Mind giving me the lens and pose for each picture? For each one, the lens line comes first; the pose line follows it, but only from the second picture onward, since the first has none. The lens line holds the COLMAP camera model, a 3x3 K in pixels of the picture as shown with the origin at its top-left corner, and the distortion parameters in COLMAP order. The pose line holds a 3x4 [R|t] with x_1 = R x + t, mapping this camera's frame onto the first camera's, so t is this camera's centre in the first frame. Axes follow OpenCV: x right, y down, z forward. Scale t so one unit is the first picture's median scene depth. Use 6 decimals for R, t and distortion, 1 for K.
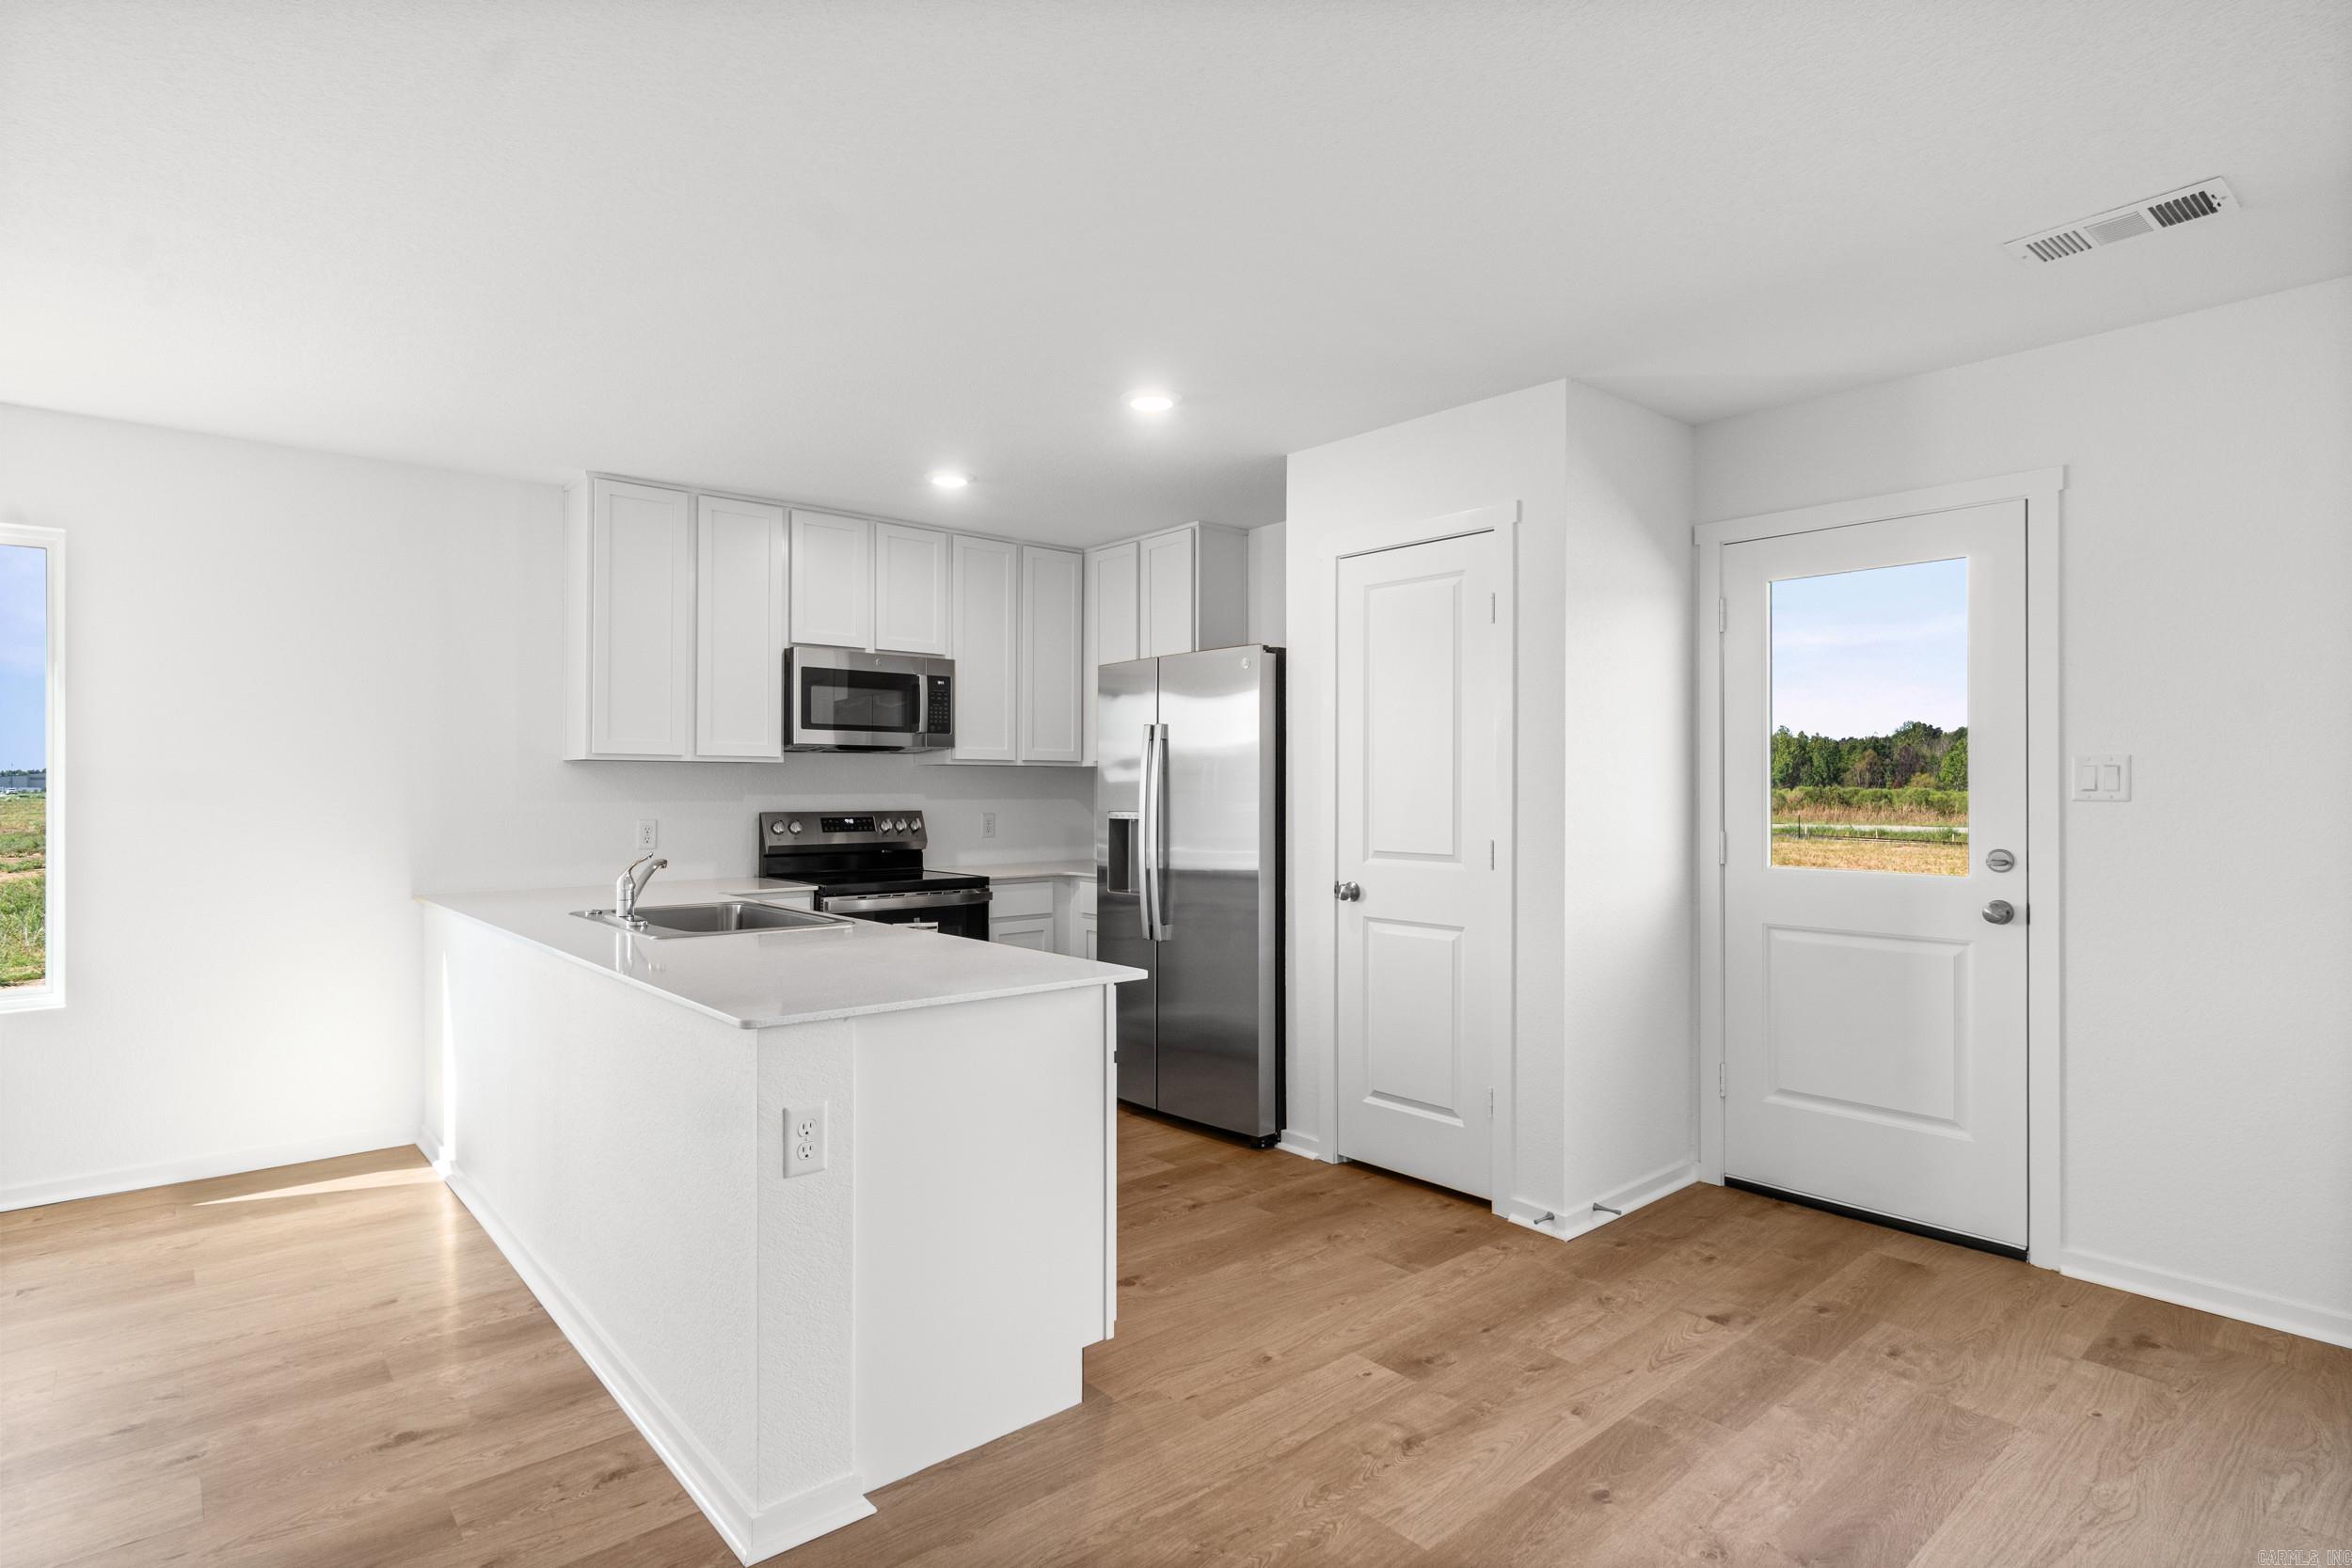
lens RADIAL K [[1191.8, 0, 1160.0], [0, 1191.8, 779.1], [0, 0, 1]] dist [-0.008725, 0.004878]
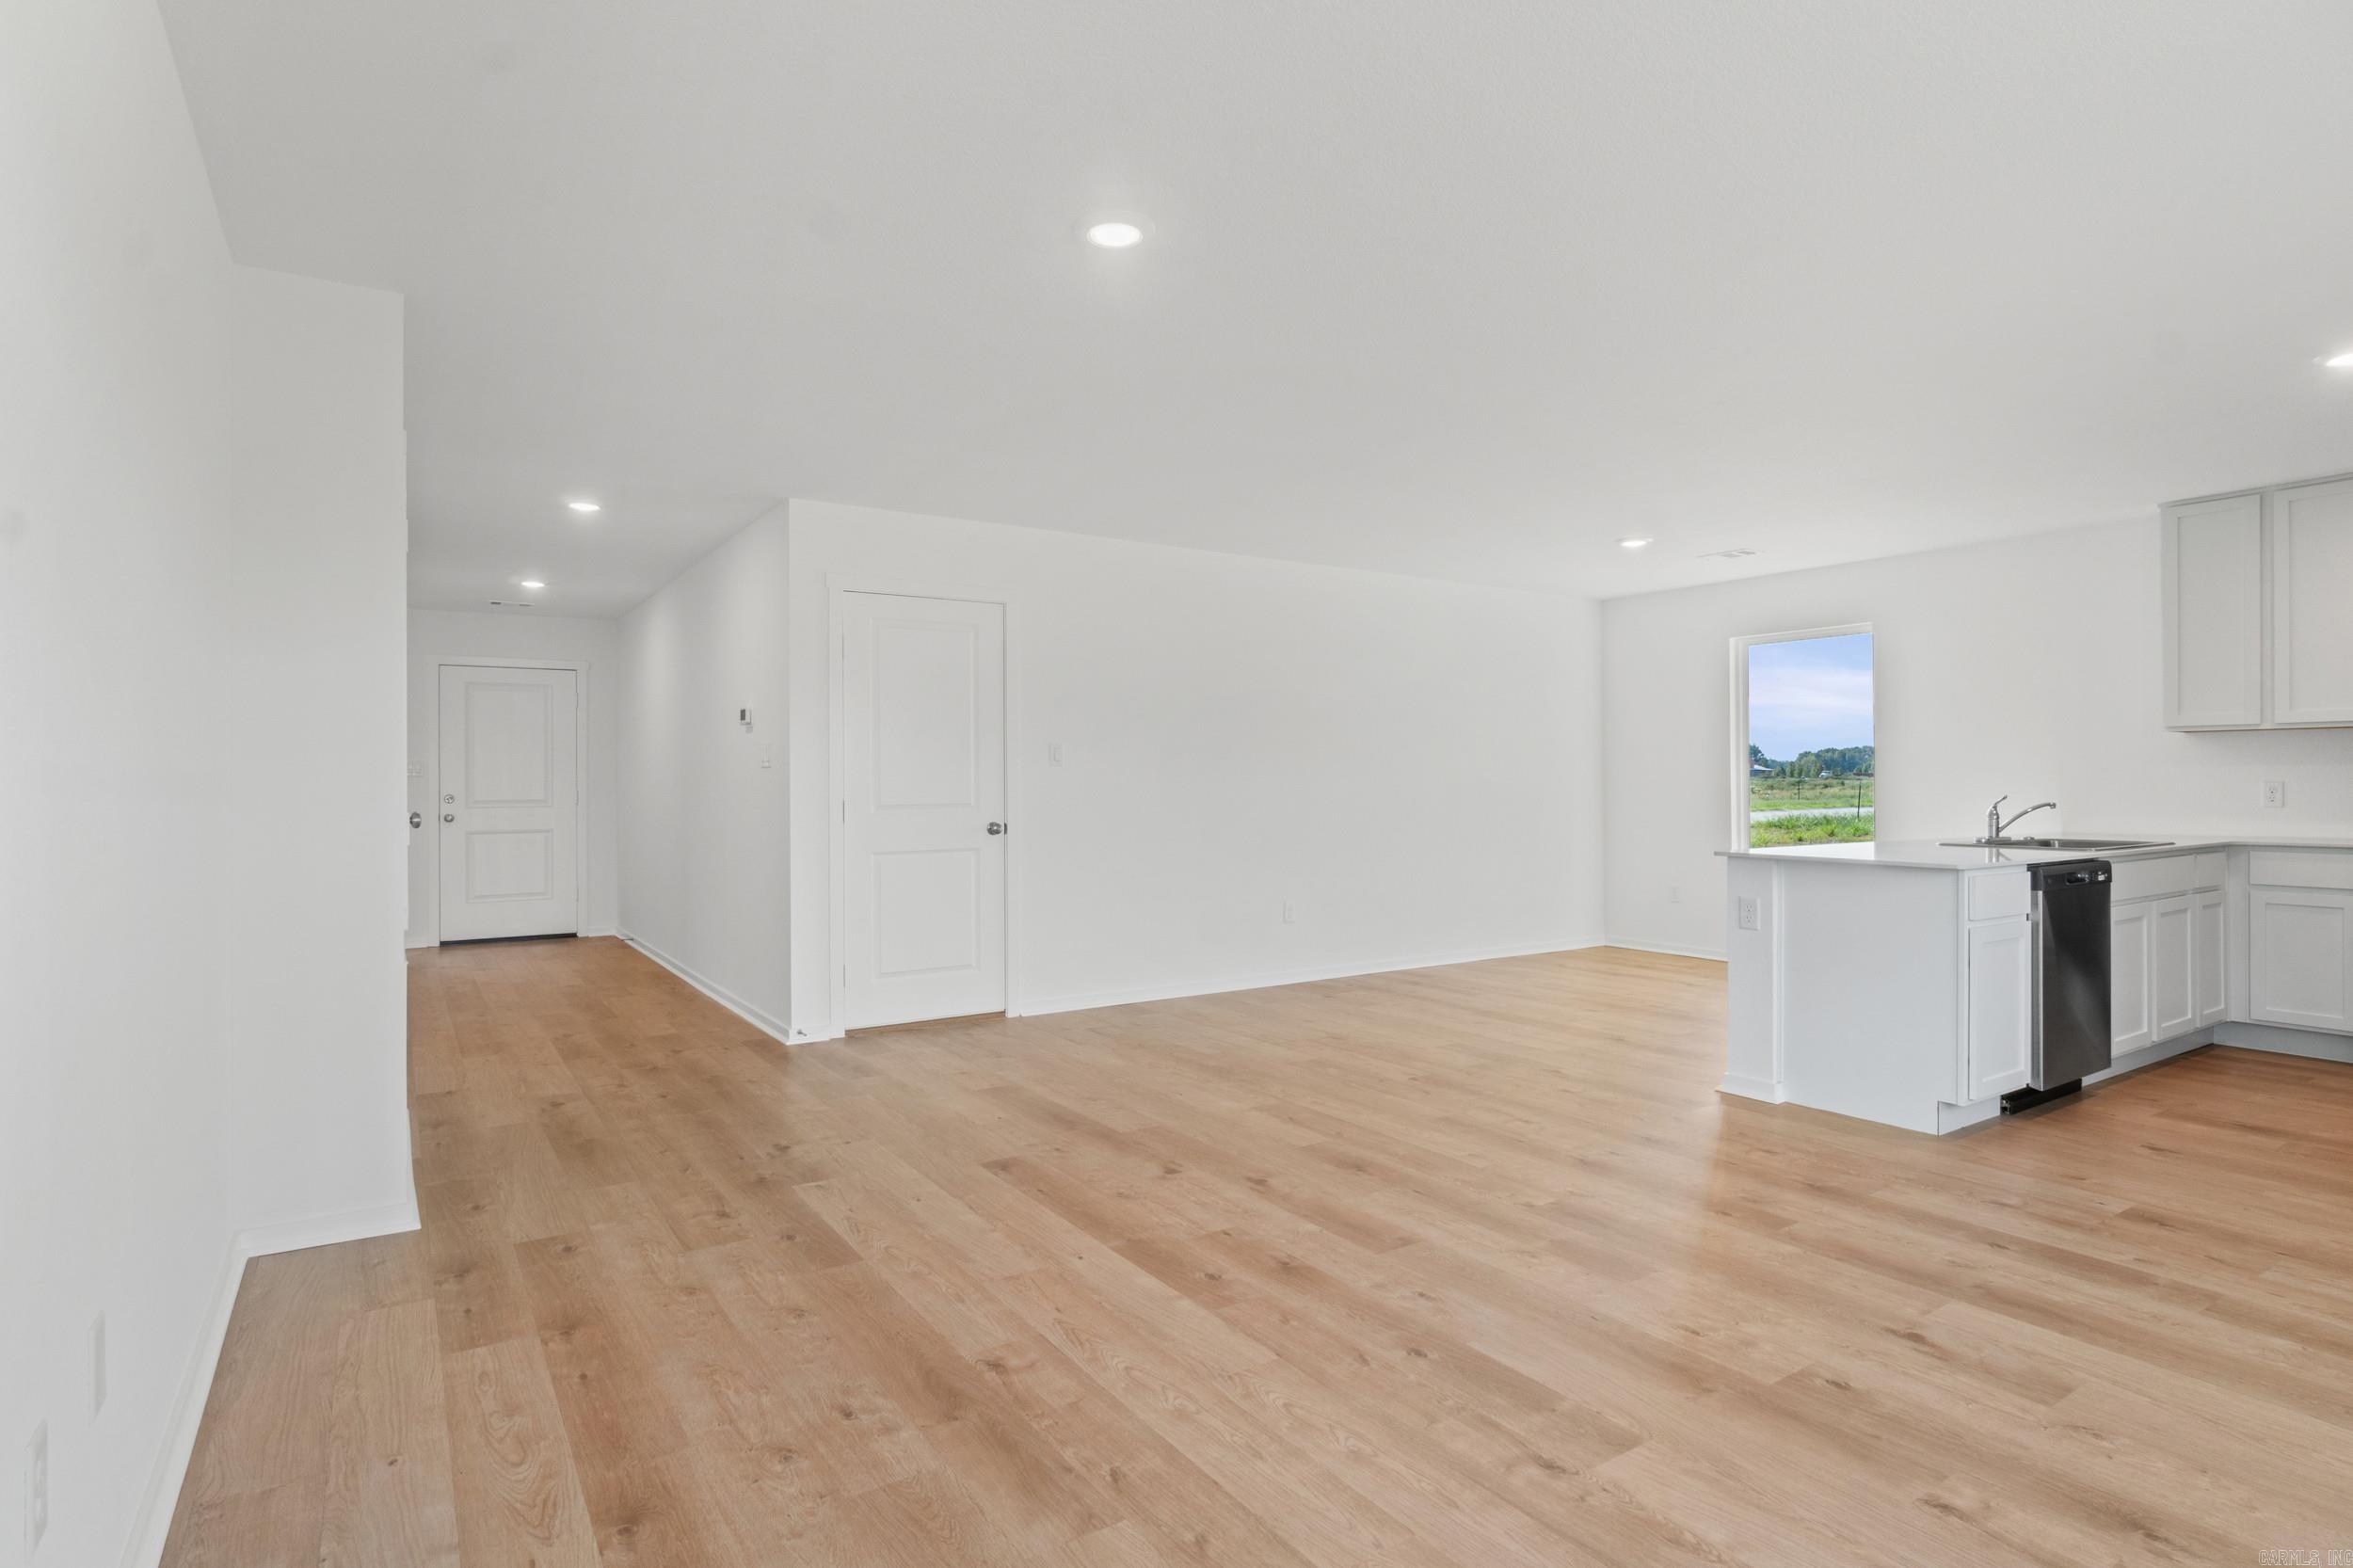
lens RADIAL K [[1192.4, 0, 1156.0], [0, 1192.4, 781.9], [0, 0, 1]] dist [-0.008725, 0.004878]
pose [[-0.134163, -0.000636, -0.990959, 1.000548], [0.013262, 0.999909, -0.002438, 0.027329], [0.990871, -0.013469, -0.134142, 0.115618]]
